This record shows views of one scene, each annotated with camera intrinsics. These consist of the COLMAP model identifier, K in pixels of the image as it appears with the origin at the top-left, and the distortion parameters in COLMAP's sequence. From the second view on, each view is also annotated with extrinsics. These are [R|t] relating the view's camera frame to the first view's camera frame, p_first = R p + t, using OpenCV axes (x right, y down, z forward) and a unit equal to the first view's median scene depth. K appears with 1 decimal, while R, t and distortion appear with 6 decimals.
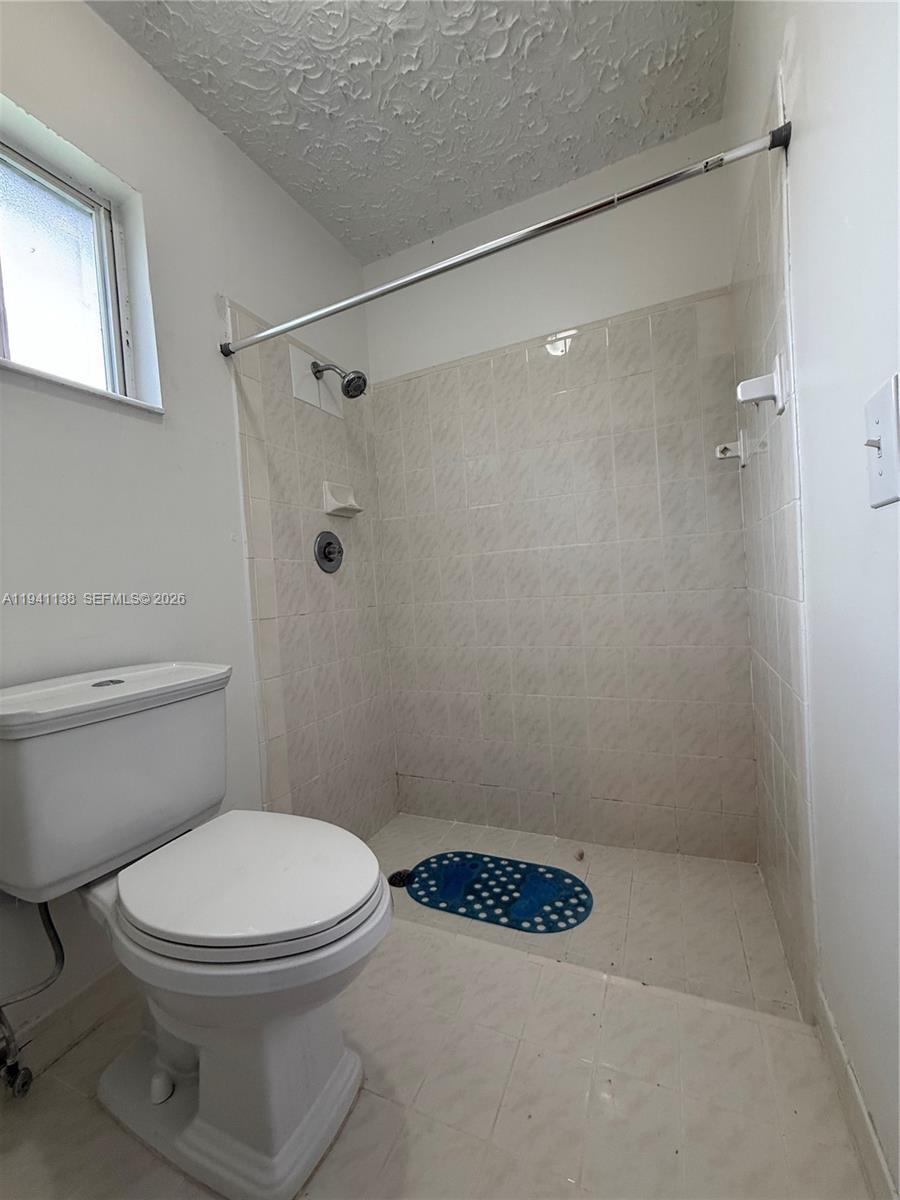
lens RADIAL K [[482.2, 0, 453.5], [0, 482.2, 597.3], [0, 0, 1]] dist [-0.001520, 0.000331]
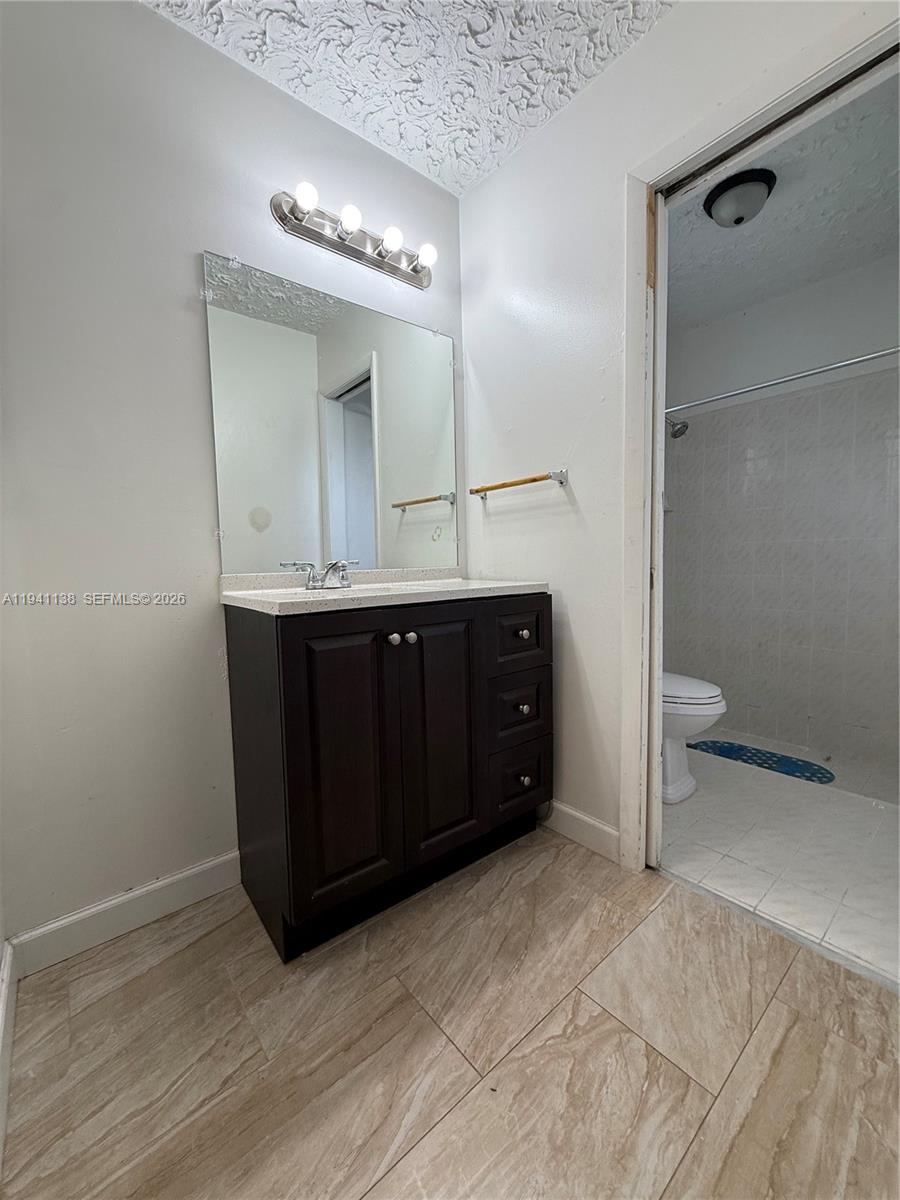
lens RADIAL K [[482.2, 0, 449.3], [0, 482.2, 596.7], [0, 0, 1]] dist [-0.001520, 0.000331]
pose [[0.900055, 0.077723, -0.428789, -0.209986], [-0.047725, 0.995628, 0.080292, -0.001930], [0.433155, -0.051803, 0.899829, -0.917086]]
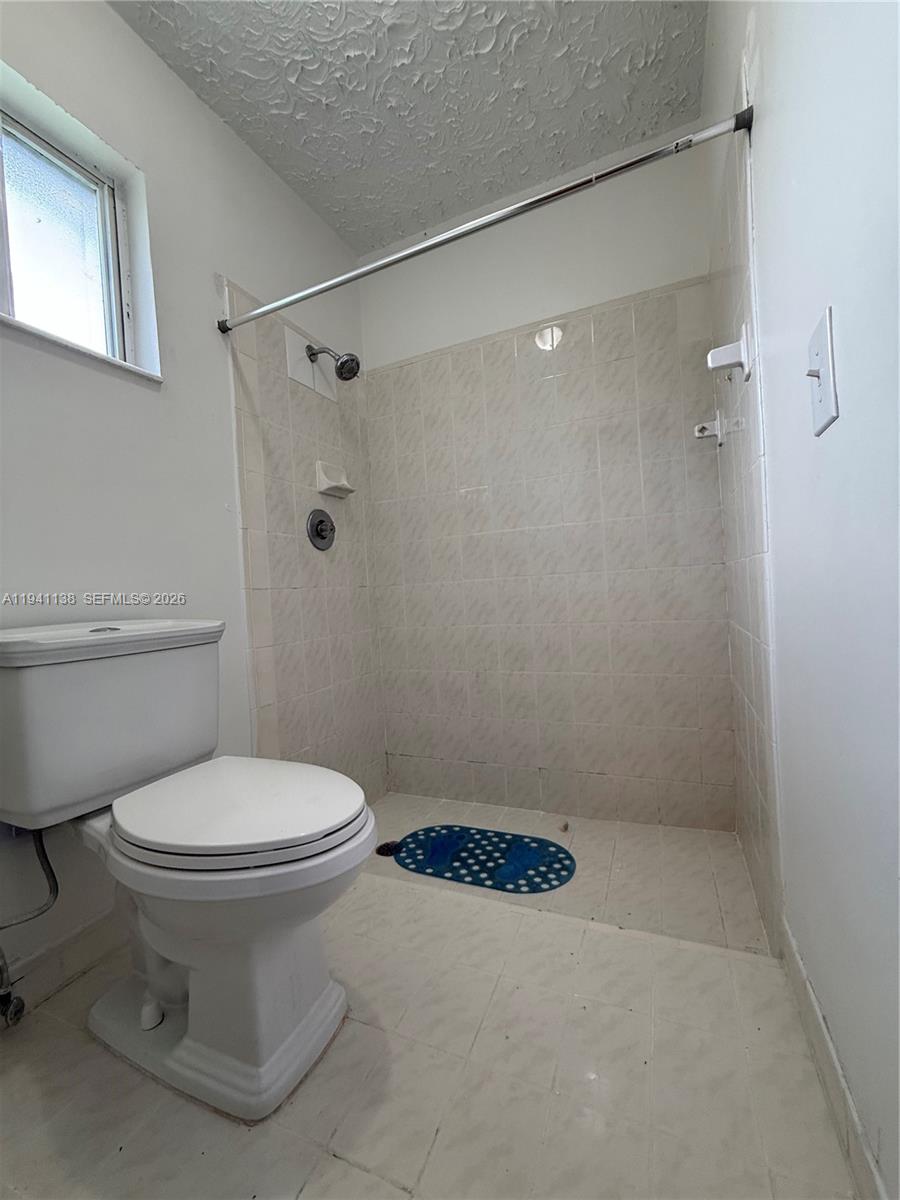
lens RADIAL K [[482.2, 0, 453.4], [0, 482.2, 596.0], [0, 0, 1]] dist [-0.001520, 0.000331]
pose [[0.999892, 0.006727, 0.013046, 0.012586], [-0.006517, 0.999849, -0.016087, 0.079615], [-0.013152, 0.016000, 0.999785, -0.032042]]
